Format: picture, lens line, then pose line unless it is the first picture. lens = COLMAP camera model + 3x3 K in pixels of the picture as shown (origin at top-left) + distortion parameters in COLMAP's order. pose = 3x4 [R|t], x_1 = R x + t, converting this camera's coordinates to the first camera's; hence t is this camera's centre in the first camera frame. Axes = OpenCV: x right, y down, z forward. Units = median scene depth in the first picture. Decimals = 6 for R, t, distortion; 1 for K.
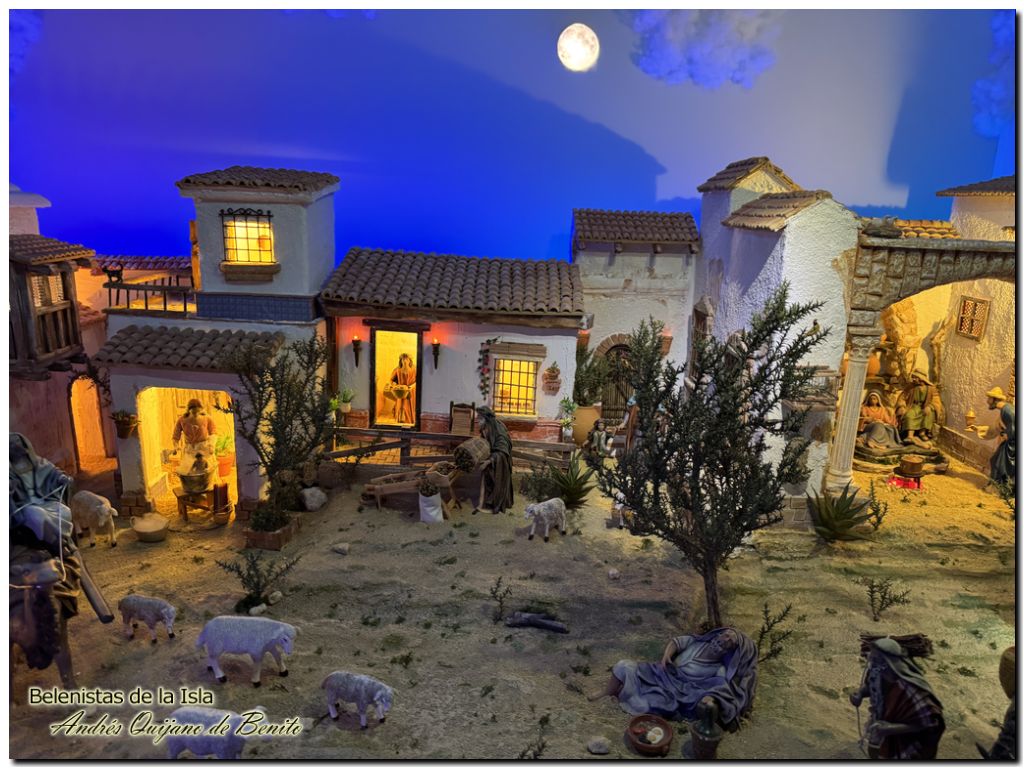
lens RADIAL K [[716.3, 0, 518.8], [0, 716.3, 382.7], [0, 0, 1]] dist [0.086928, -0.130971]
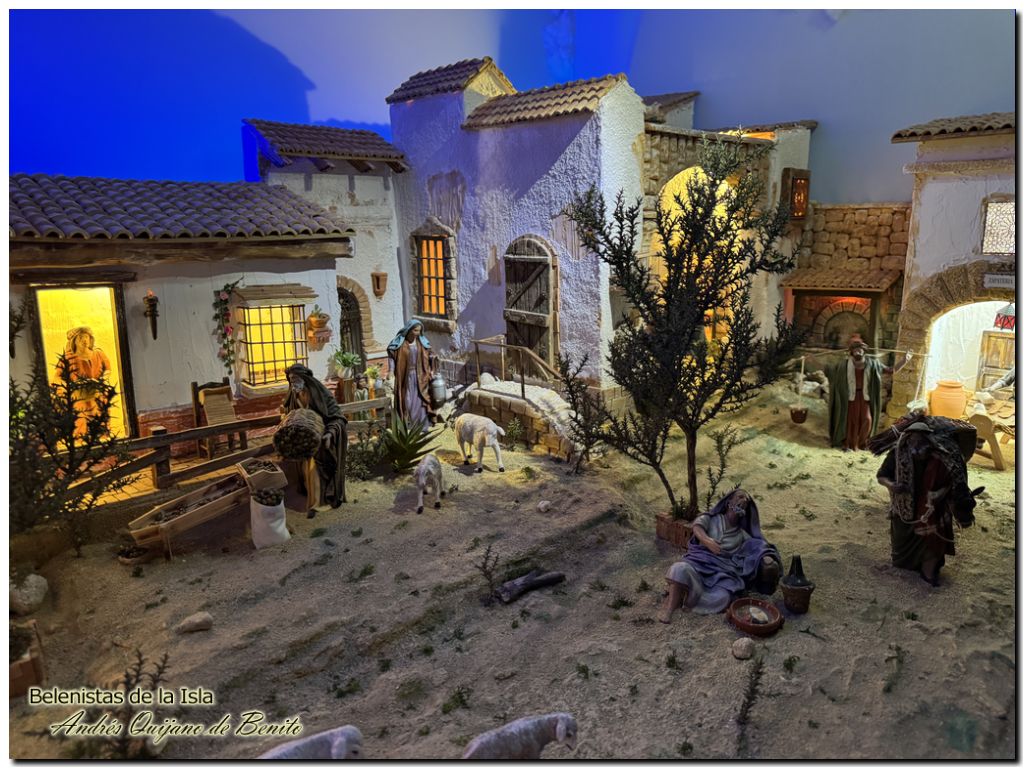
lens RADIAL K [[713.2, 0, 519.3], [0, 713.2, 386.9], [0, 0, 1]] dist [0.145514, -0.311000]
pose [[0.697505, -0.207280, 0.685946, -0.374128], [0.208334, 0.974560, 0.082649, 0.040690], [-0.685627, 0.085258, 0.722943, 0.325410]]
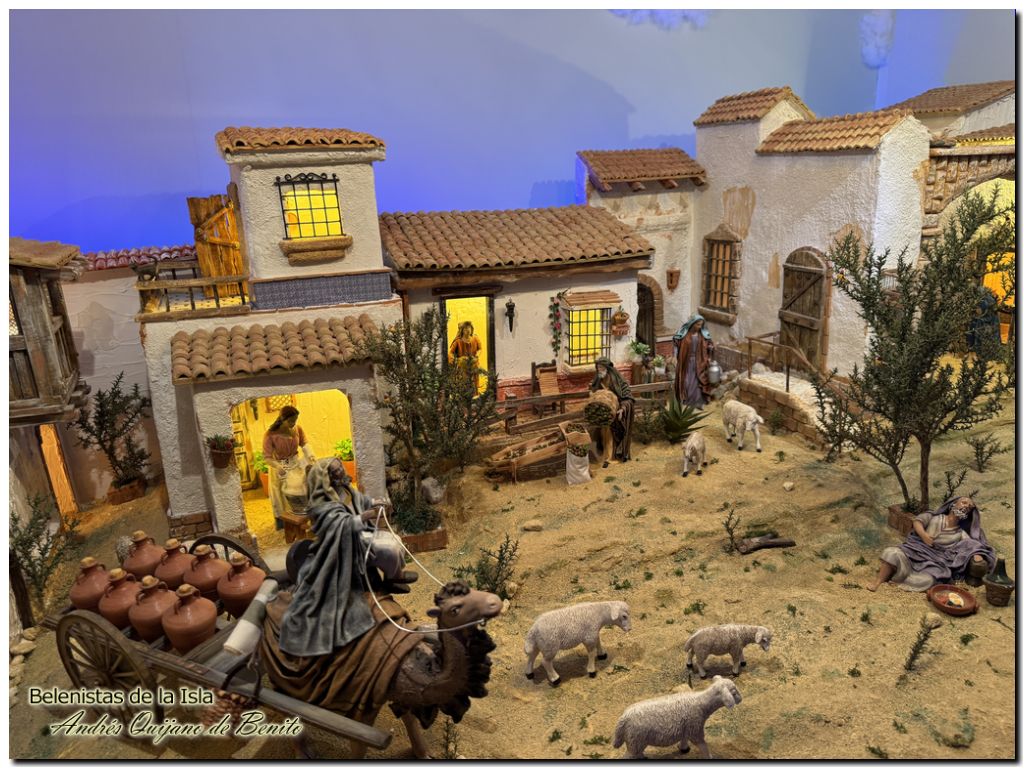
lens RADIAL K [[717.6, 0, 513.6], [0, 717.6, 390.5], [0, 0, 1]] dist [0.097264, -0.146182]
pose [[0.924822, -0.180757, 0.334711, -0.480650], [0.161579, 0.983233, 0.084534, -0.024150], [-0.344378, -0.024097, 0.938522, 0.116143]]
